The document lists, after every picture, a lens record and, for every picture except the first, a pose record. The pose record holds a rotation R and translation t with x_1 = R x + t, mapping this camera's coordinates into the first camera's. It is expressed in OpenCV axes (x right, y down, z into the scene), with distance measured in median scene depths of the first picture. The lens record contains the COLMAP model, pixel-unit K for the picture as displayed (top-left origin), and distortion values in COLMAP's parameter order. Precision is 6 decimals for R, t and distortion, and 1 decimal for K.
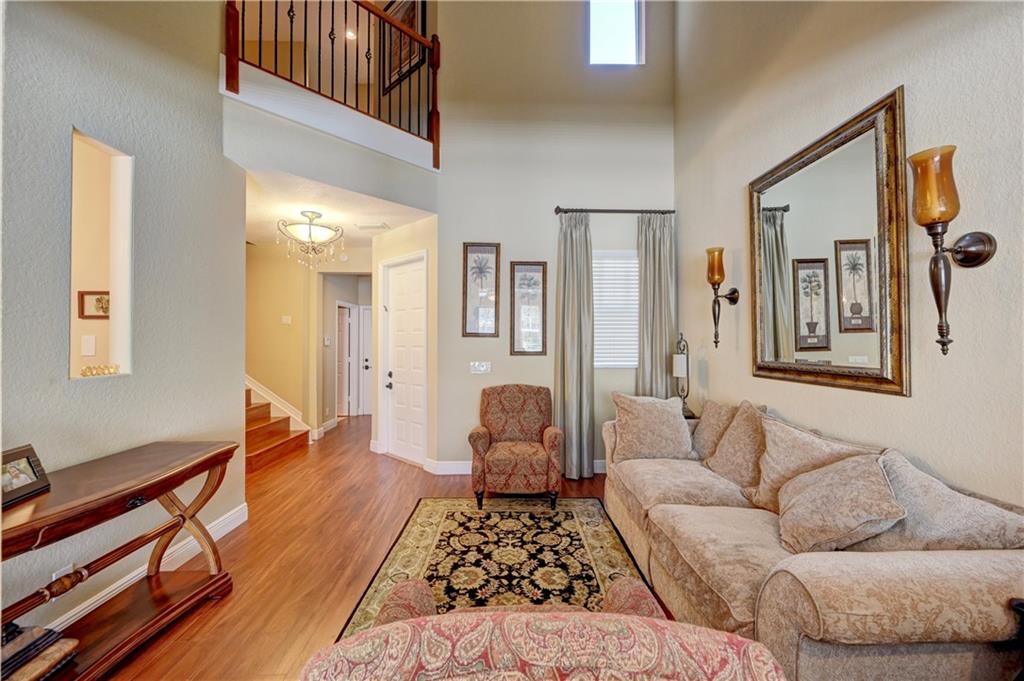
lens RADIAL K [[408.5, 0, 521.3], [0, 408.5, 347.3], [0, 0, 1]] dist [0.010997, 0.000679]
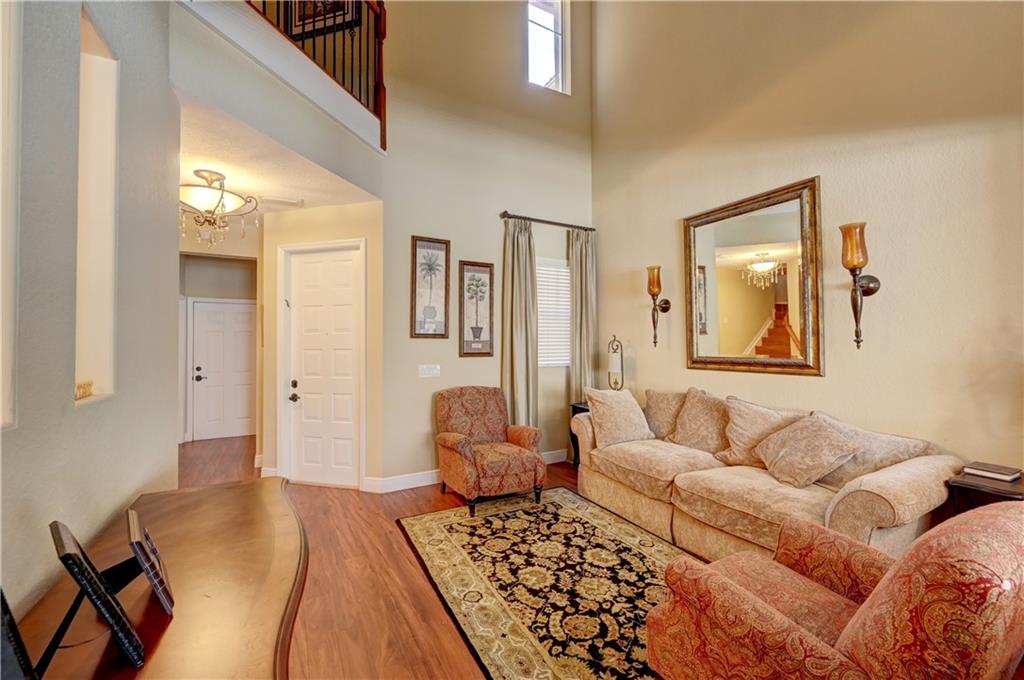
lens RADIAL K [[408.5, 0, 524.9], [0, 408.5, 348.1], [0, 0, 1]] dist [0.010997, 0.000679]
pose [[0.886208, -0.012014, 0.463131, -0.451204], [0.012539, 0.999919, 0.001944, -0.002458], [-0.463117, 0.004085, 0.886288, 0.087757]]
